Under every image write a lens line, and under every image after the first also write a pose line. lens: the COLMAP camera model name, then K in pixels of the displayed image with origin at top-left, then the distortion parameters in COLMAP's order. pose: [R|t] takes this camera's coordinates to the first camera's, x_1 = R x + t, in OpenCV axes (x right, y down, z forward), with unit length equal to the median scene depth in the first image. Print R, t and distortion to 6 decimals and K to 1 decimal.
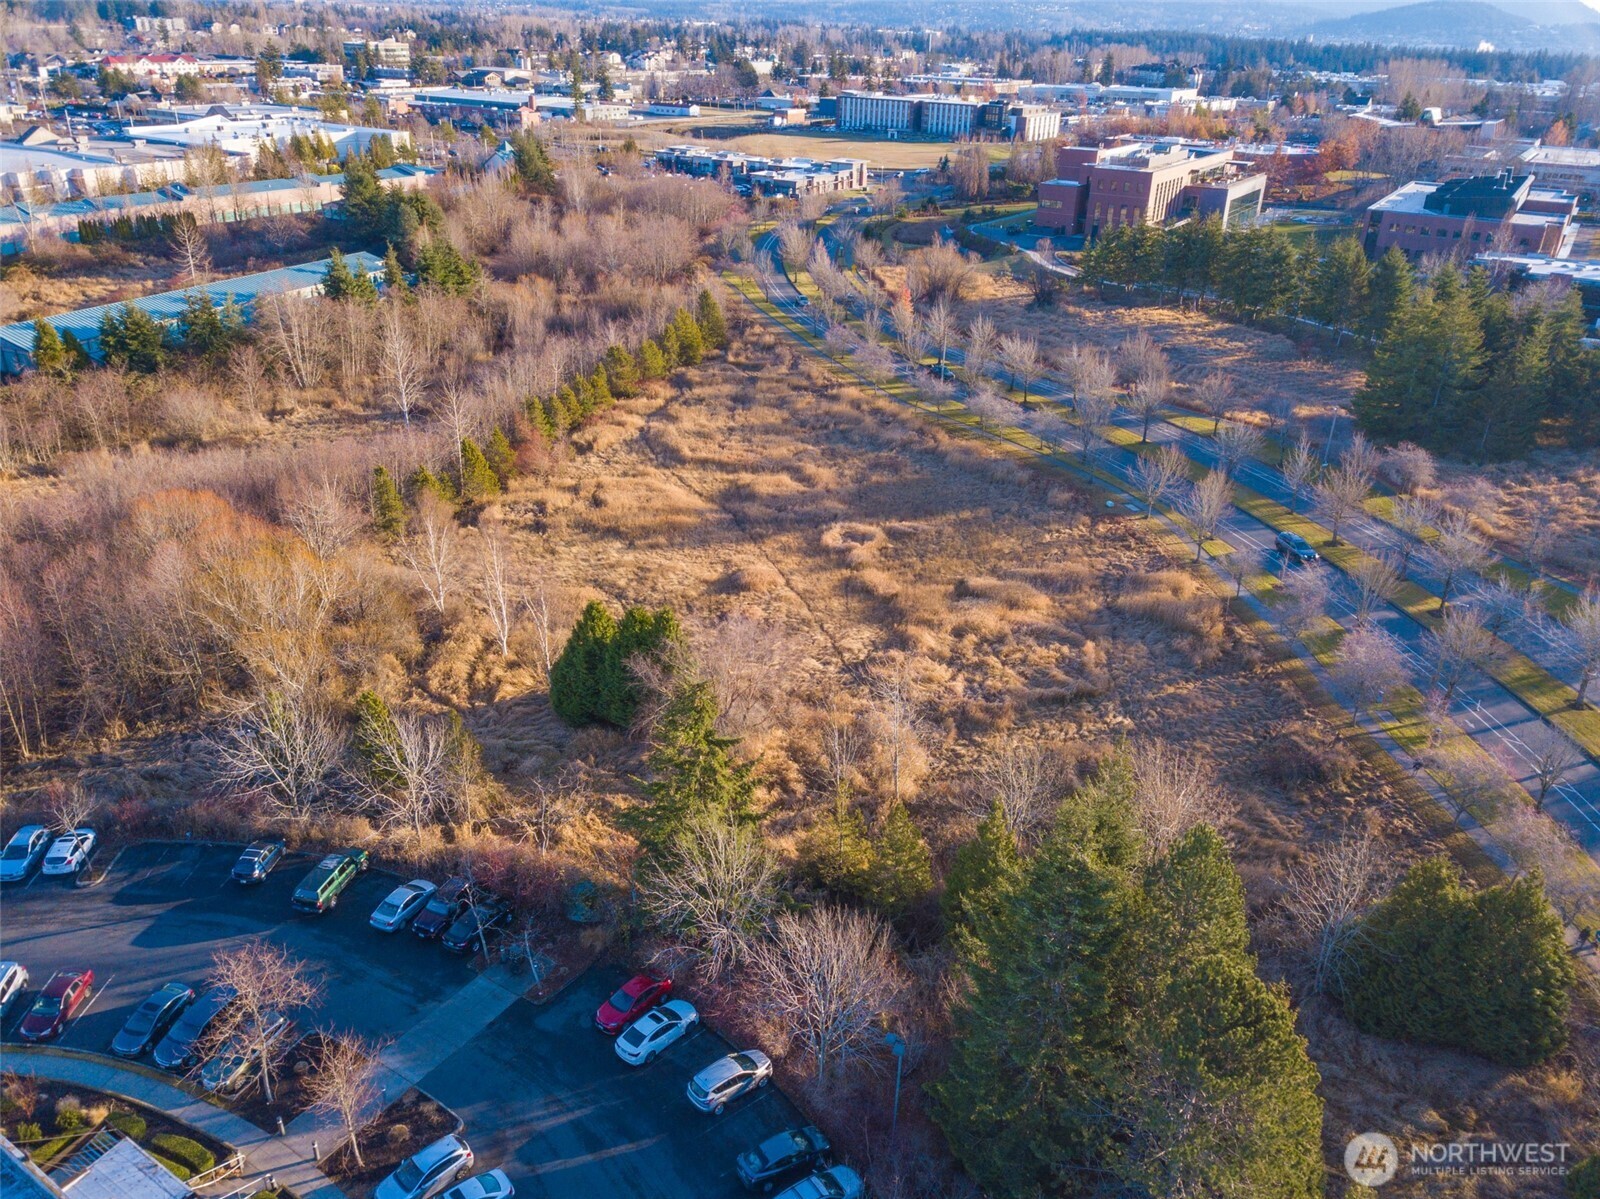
lens RADIAL K [[1213.5, 0, 800.3], [0, 1213.5, 599.4], [0, 0, 1]] dist [0.002584, 0.008266]
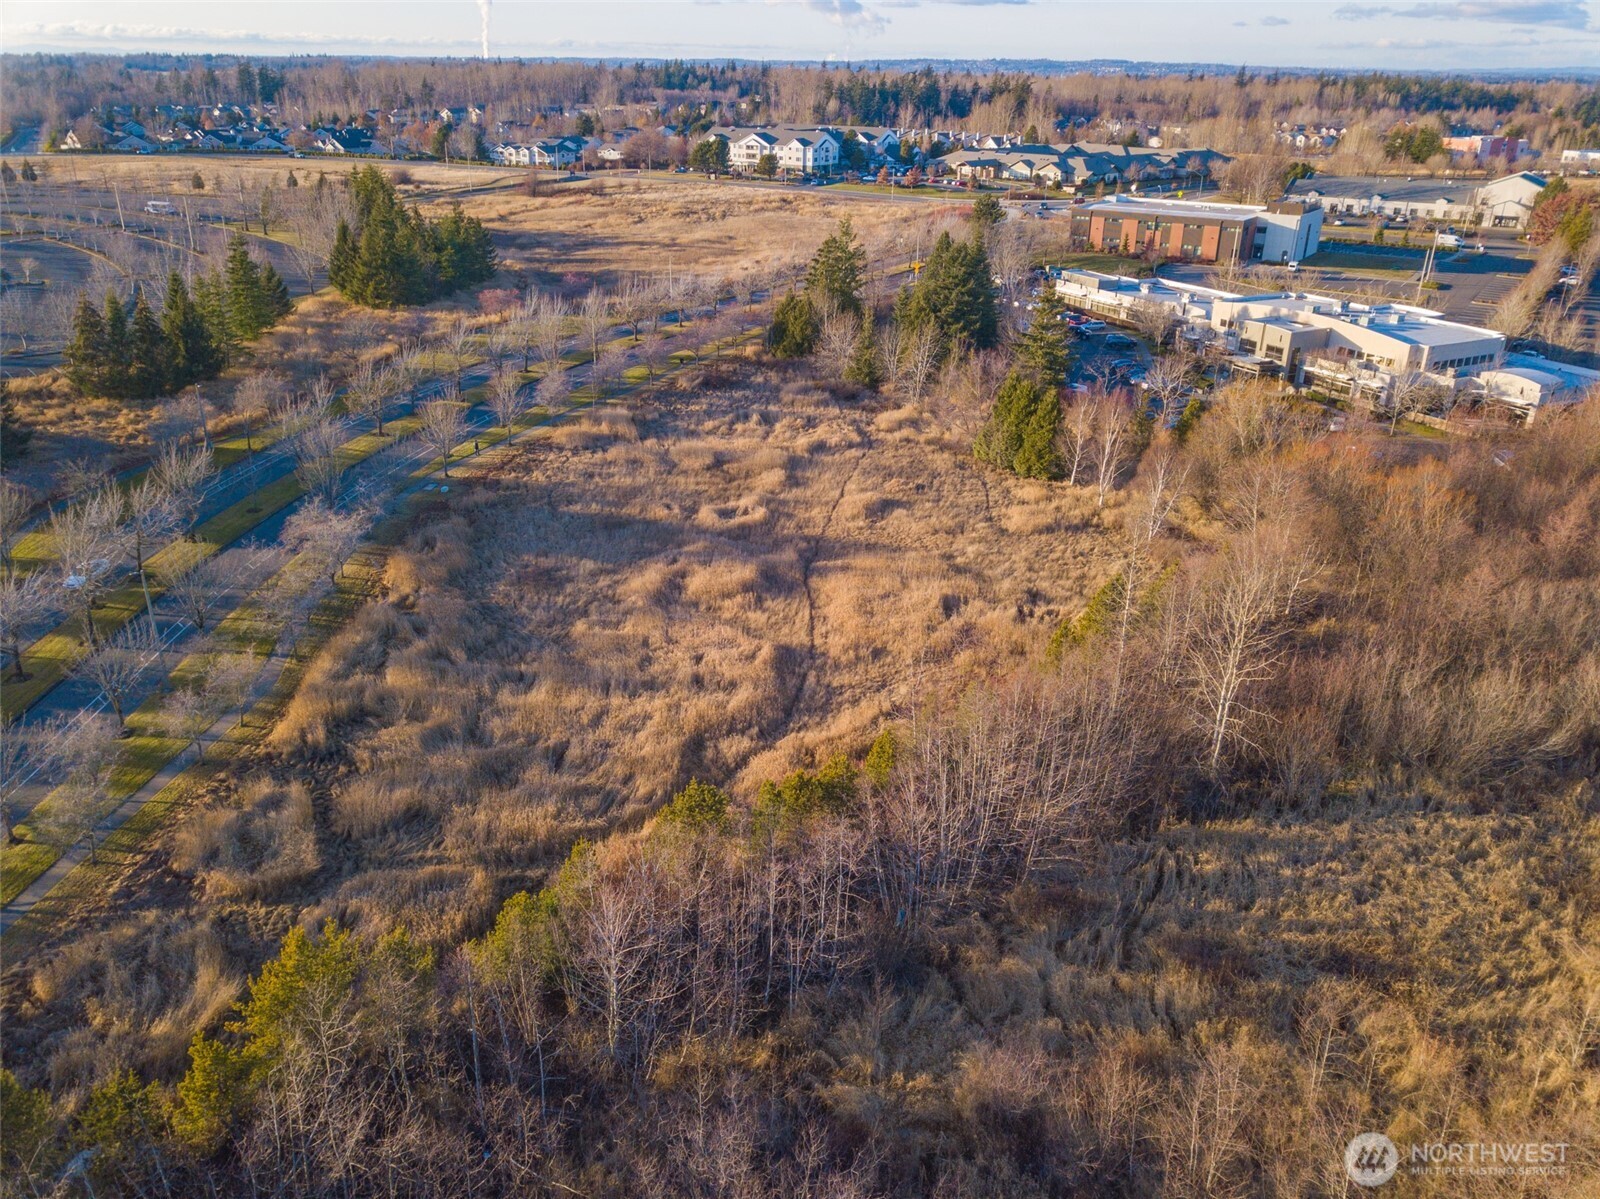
lens RADIAL K [[1213.5, 0, 802.2], [0, 1213.5, 601.0], [0, 0, 1]] dist [0.002584, 0.008266]
pose [[-0.872078, -0.256964, 0.416473, -0.445182], [0.133920, 0.693242, 0.708154, -0.714063], [-0.470687, 0.673339, -0.570148, 1.595121]]
